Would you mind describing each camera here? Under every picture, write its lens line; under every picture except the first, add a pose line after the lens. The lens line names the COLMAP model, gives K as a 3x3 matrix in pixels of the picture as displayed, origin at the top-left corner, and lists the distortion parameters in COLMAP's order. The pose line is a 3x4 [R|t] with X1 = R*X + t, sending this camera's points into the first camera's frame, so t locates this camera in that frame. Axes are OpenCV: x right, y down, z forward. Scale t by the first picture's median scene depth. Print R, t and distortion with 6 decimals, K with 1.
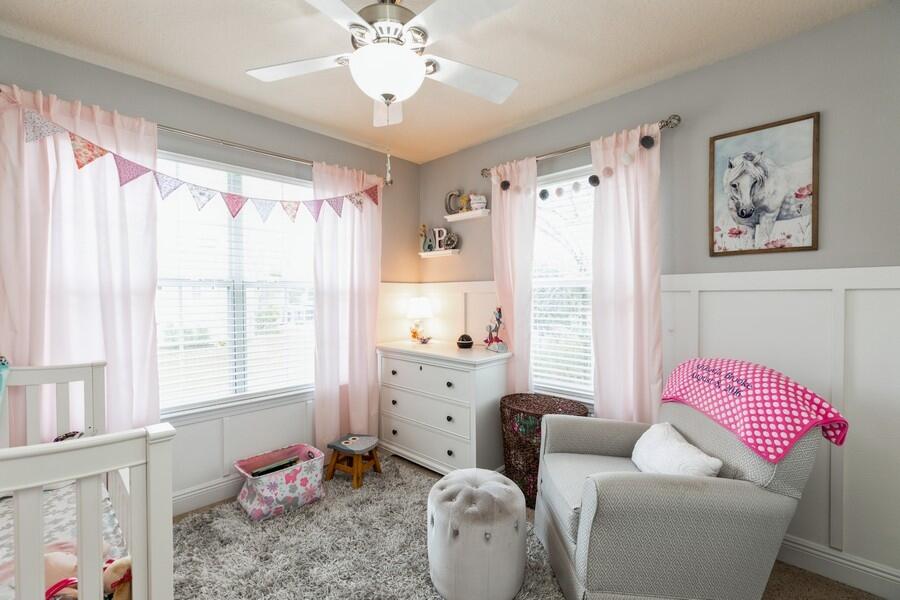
lens RADIAL K [[411.4, 0, 444.7], [0, 411.4, 298.3], [0, 0, 1]] dist [0.004489, 0.000040]
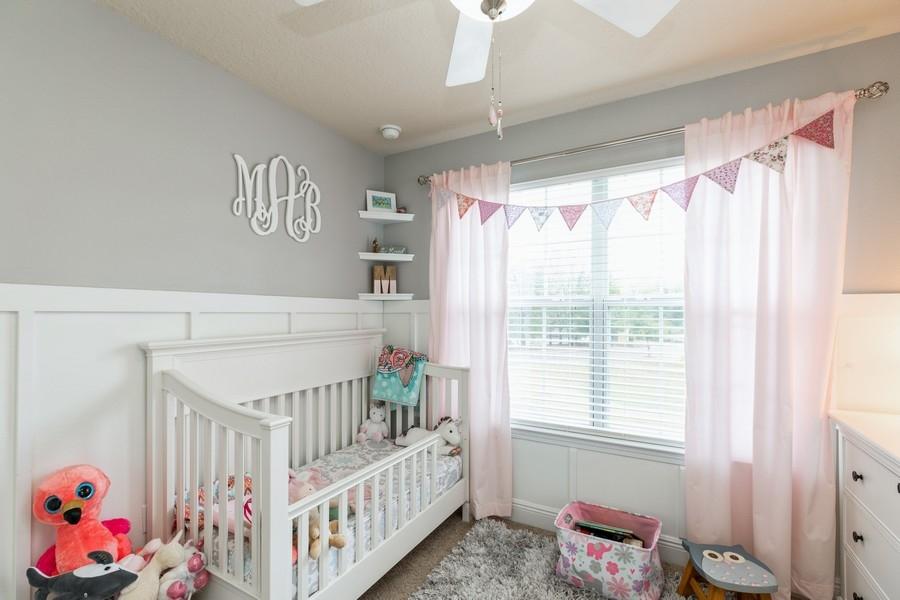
lens RADIAL K [[411.4, 0, 446.6], [0, 411.4, 308.2], [0, 0, 1]] dist [0.004489, 0.000040]
pose [[0.242662, -0.002124, -0.970109, 0.291913], [-0.008323, 0.999956, -0.004271, -0.018014], [0.970075, 0.009110, 0.242634, 0.491190]]
